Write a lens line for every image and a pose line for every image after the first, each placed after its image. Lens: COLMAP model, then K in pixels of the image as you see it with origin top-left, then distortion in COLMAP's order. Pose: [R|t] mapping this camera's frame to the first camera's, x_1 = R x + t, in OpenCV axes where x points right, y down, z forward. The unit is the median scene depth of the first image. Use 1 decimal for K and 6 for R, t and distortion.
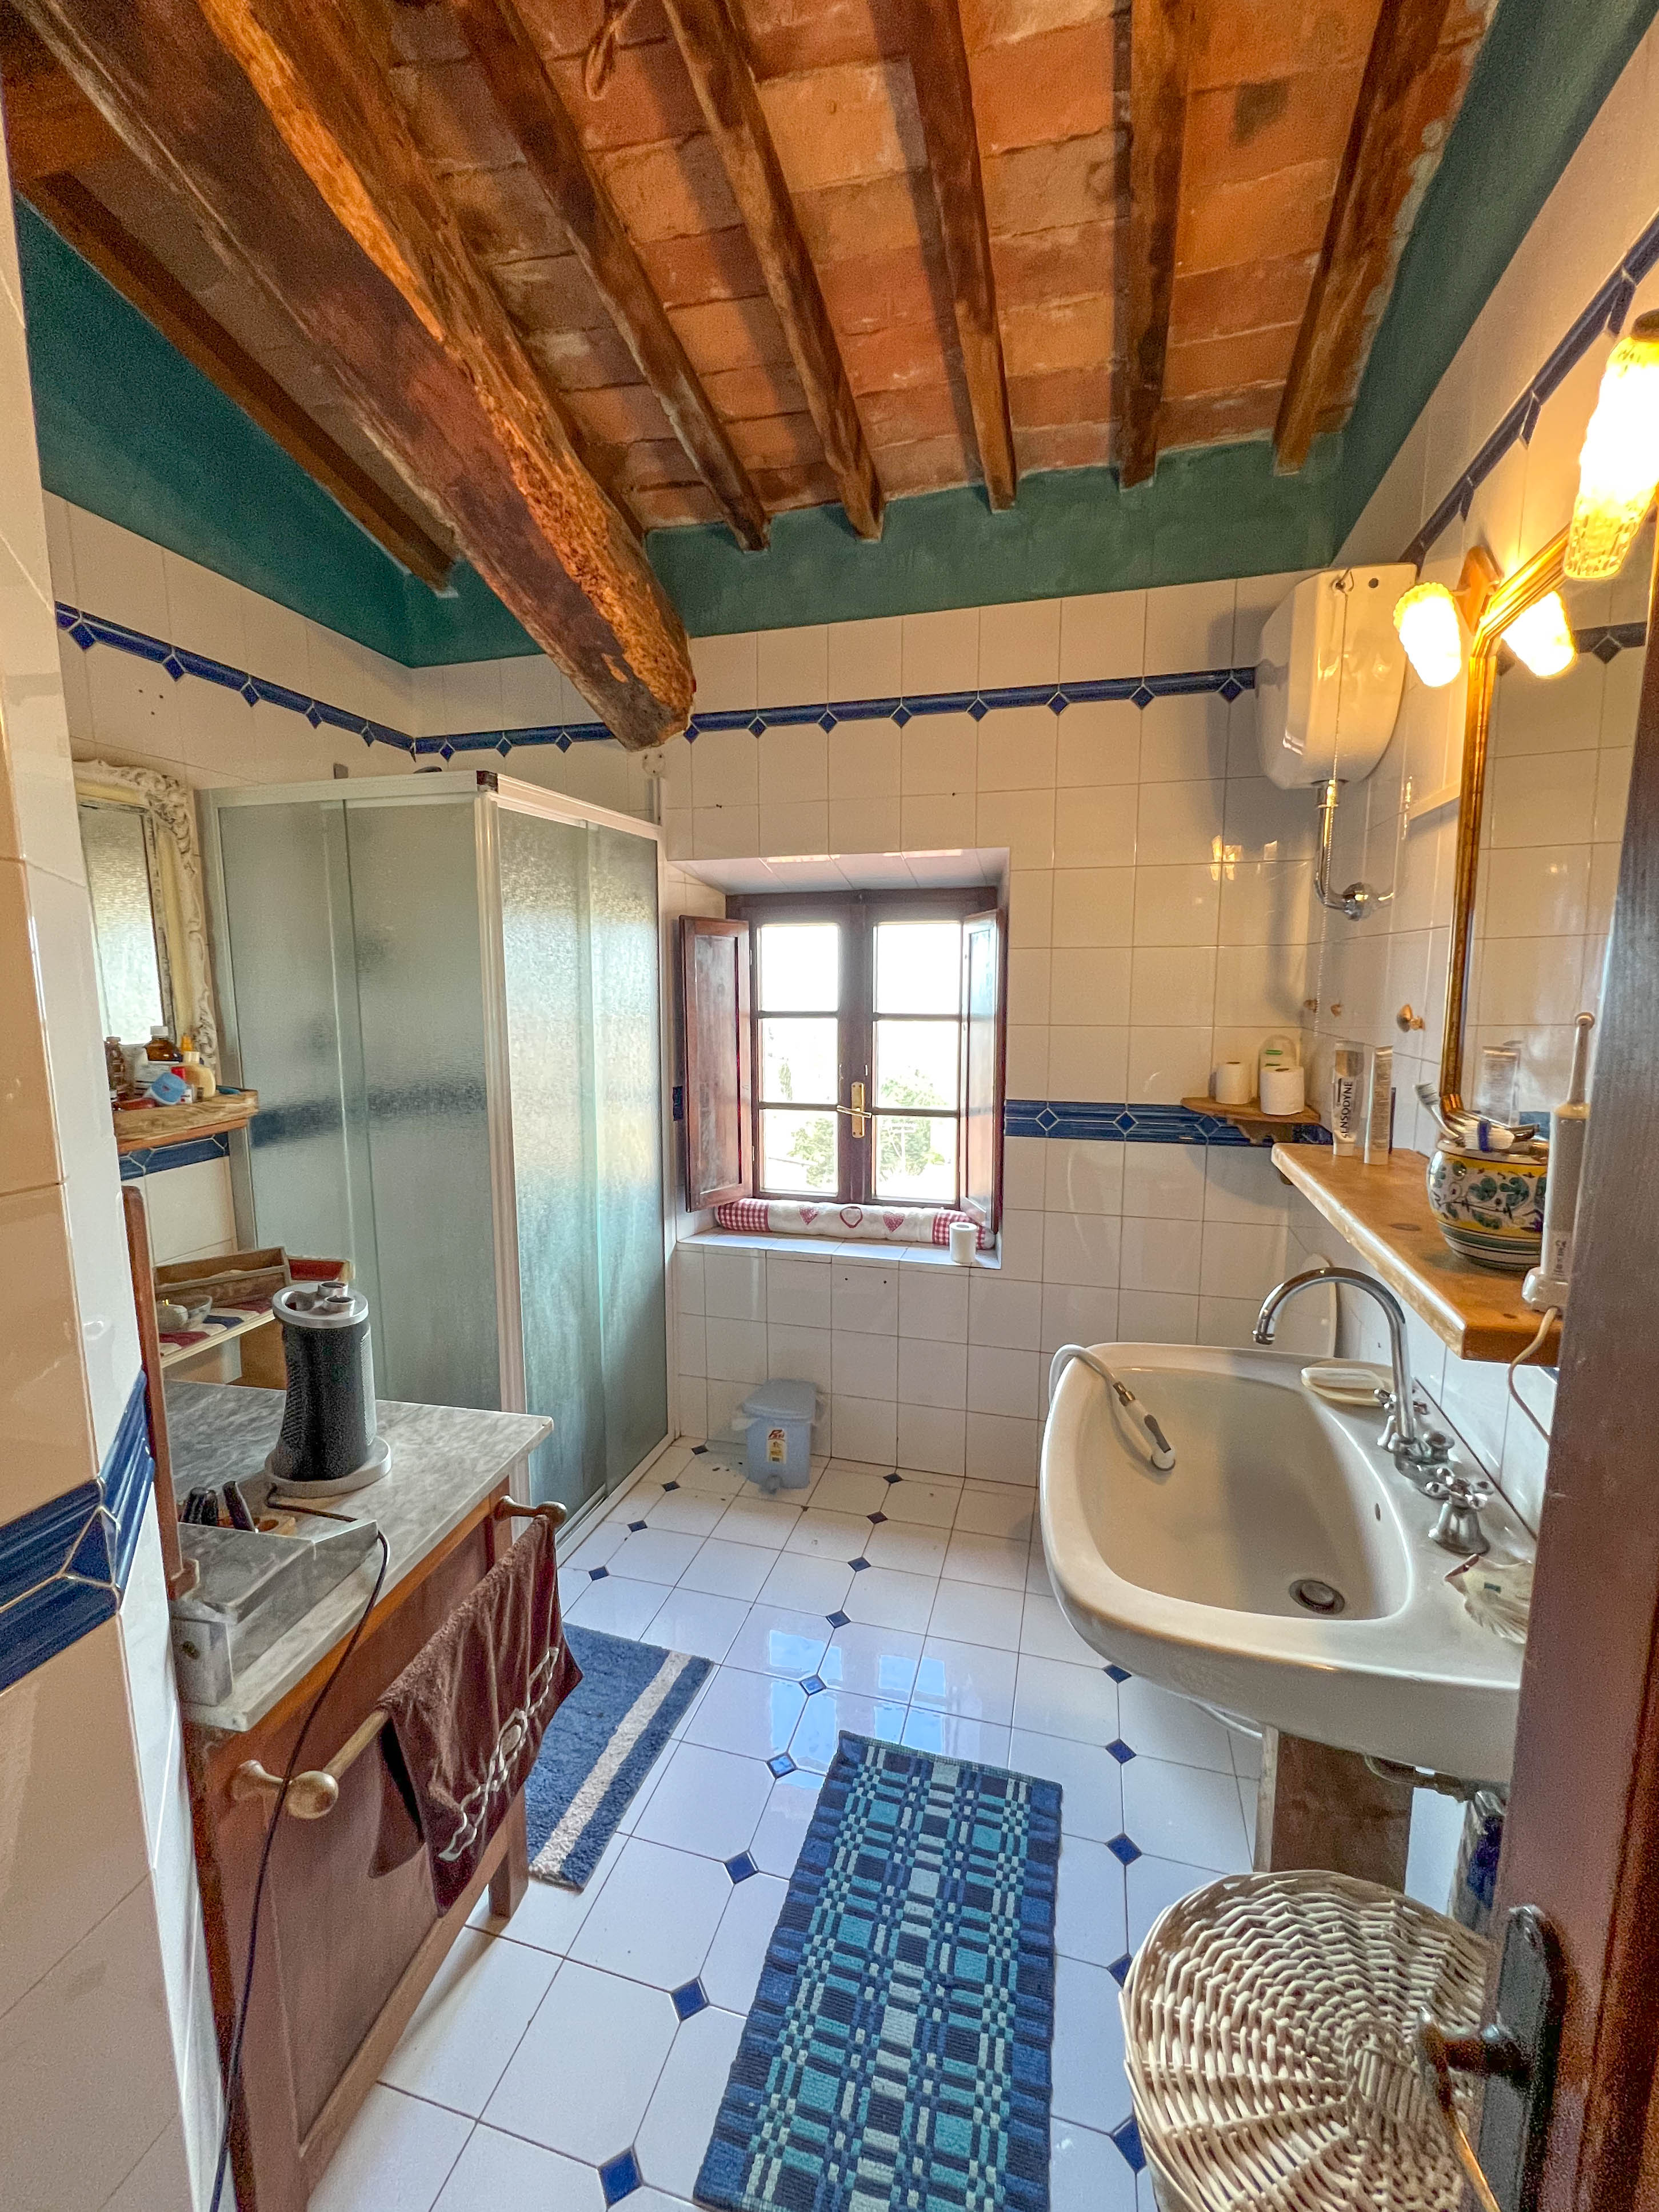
lens RADIAL K [[885.5, 0, 829.5], [0, 885.5, 1106.0], [0, 0, 1]] dist [0.001546, 0.000027]
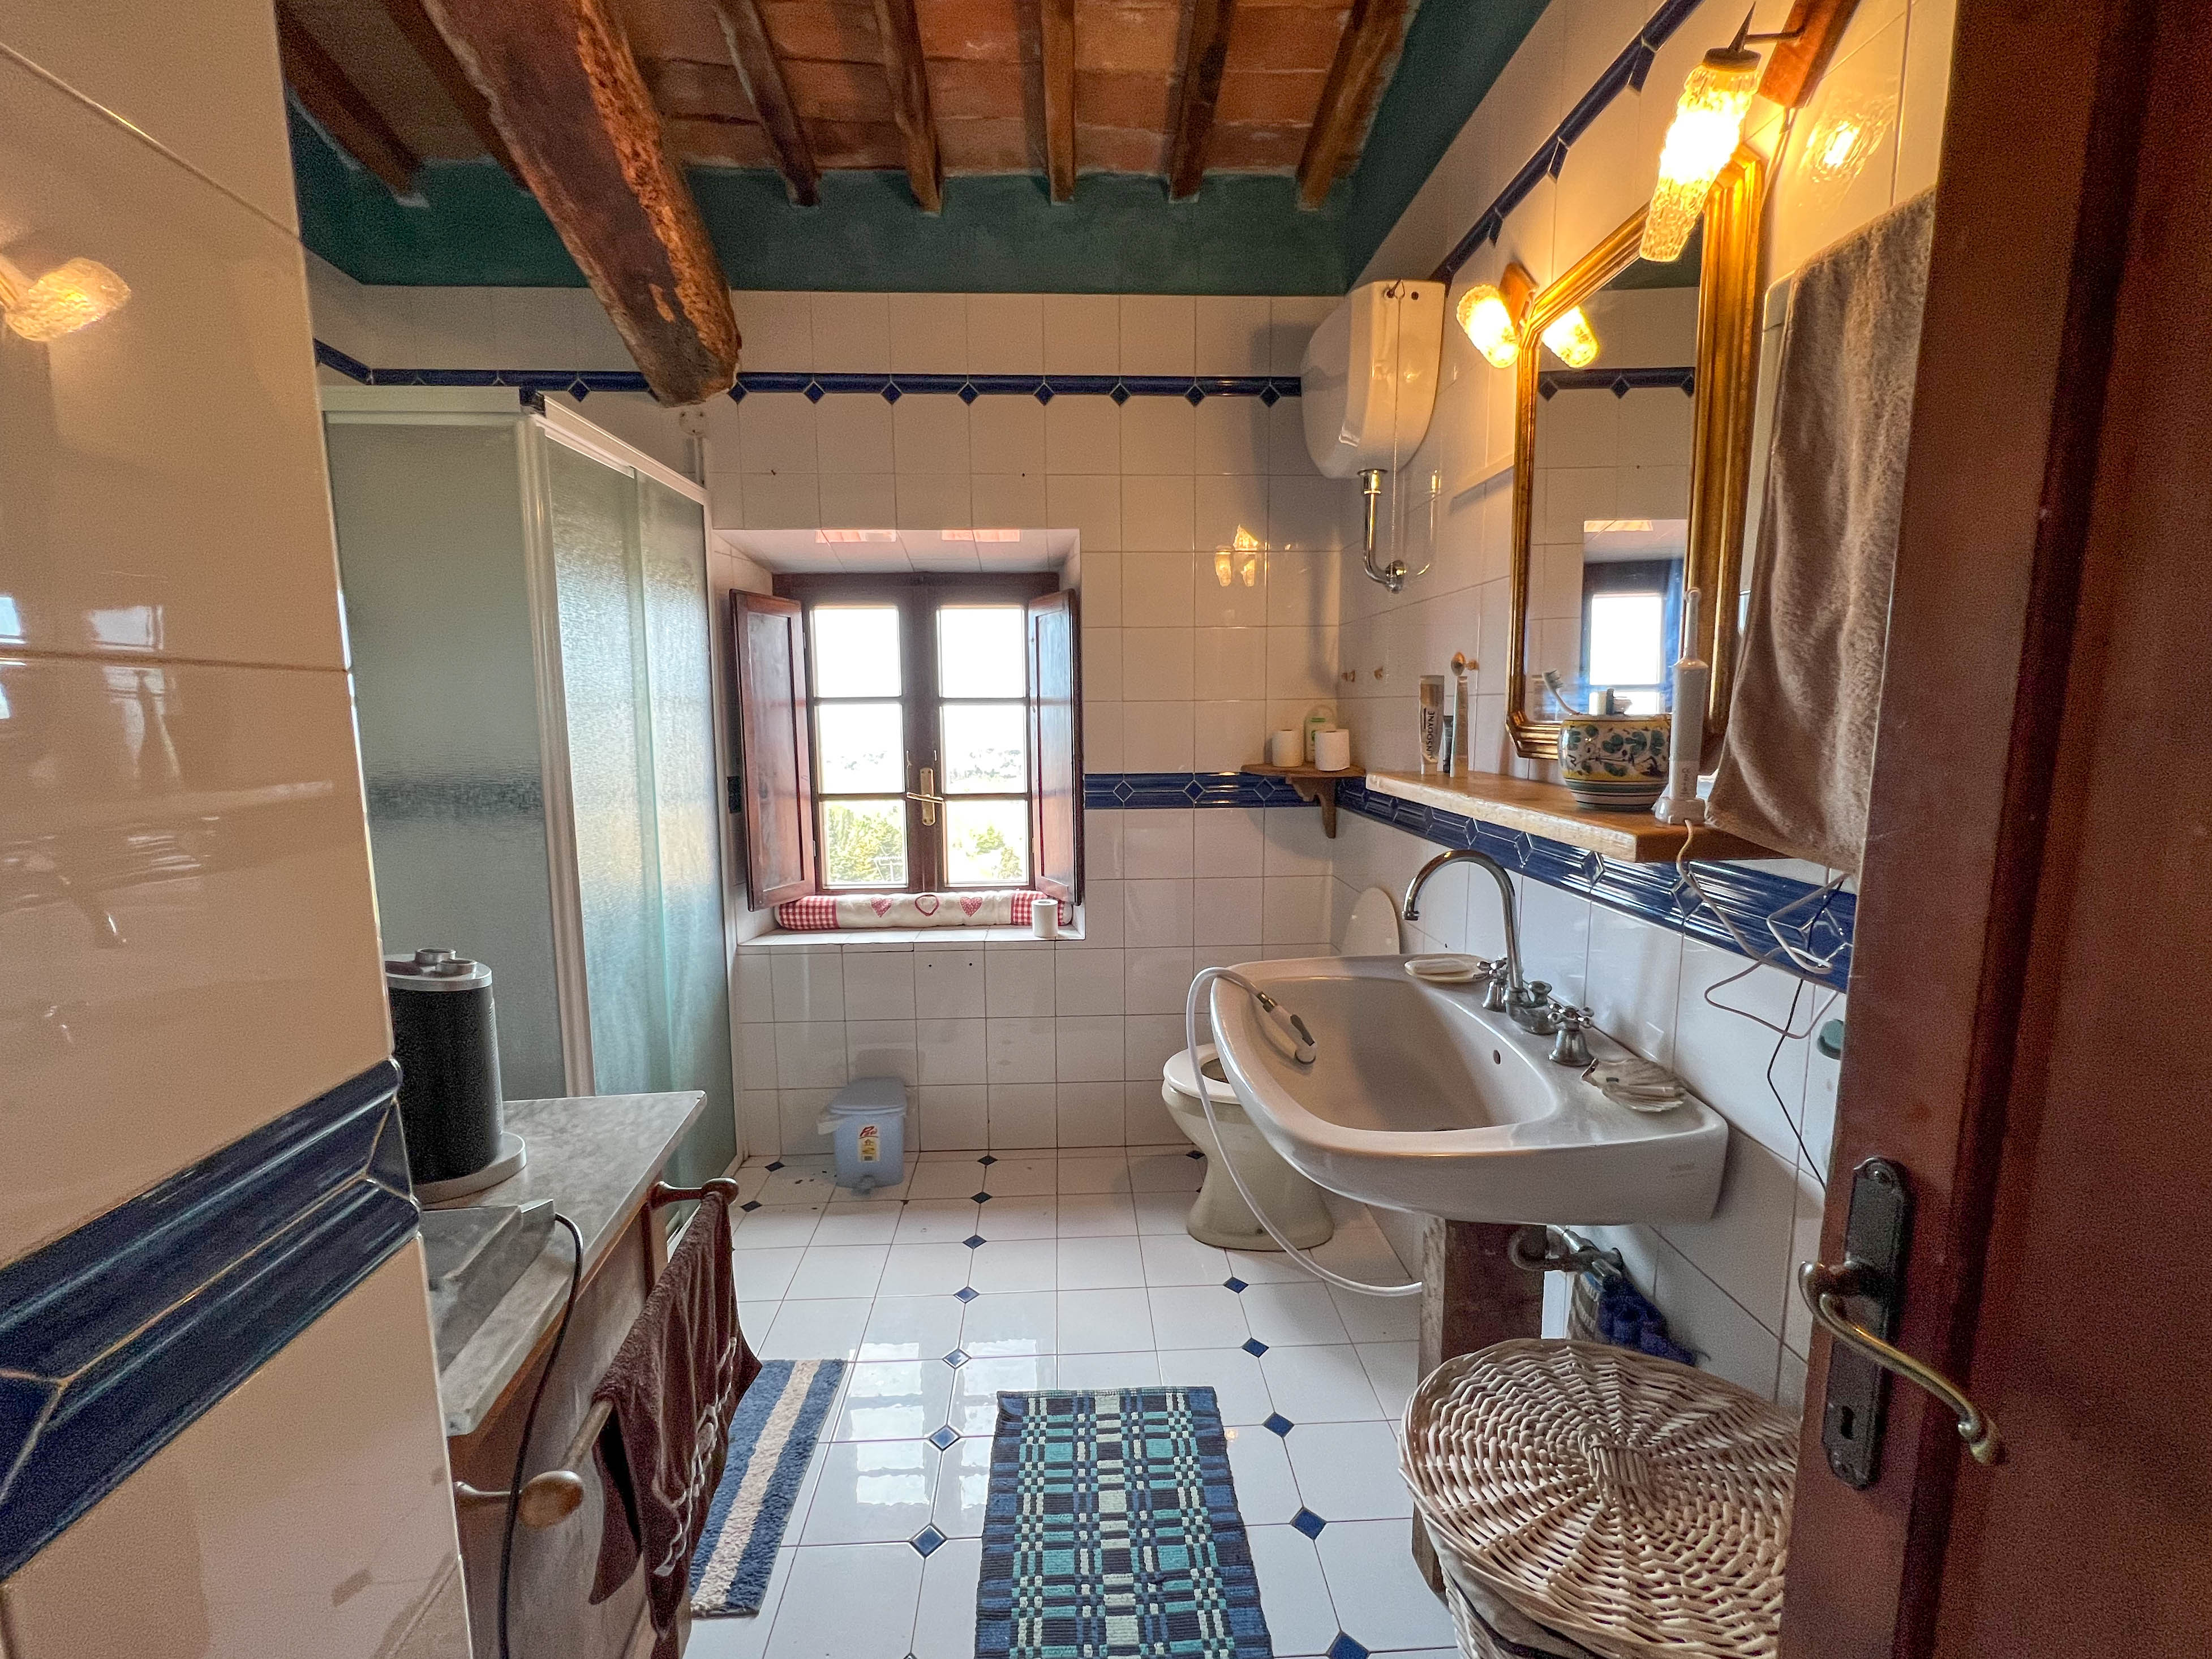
lens RADIAL K [[879.0, 0, 1099.6], [0, 879.0, 819.7], [0, 0, 1]] dist [0.000011, 0.000145]
pose [[0.953034, -0.044735, 0.299541, -0.129613], [0.047648, 0.998861, -0.002424, 0.068786], [-0.299091, 0.016582, 0.954080, 0.018698]]
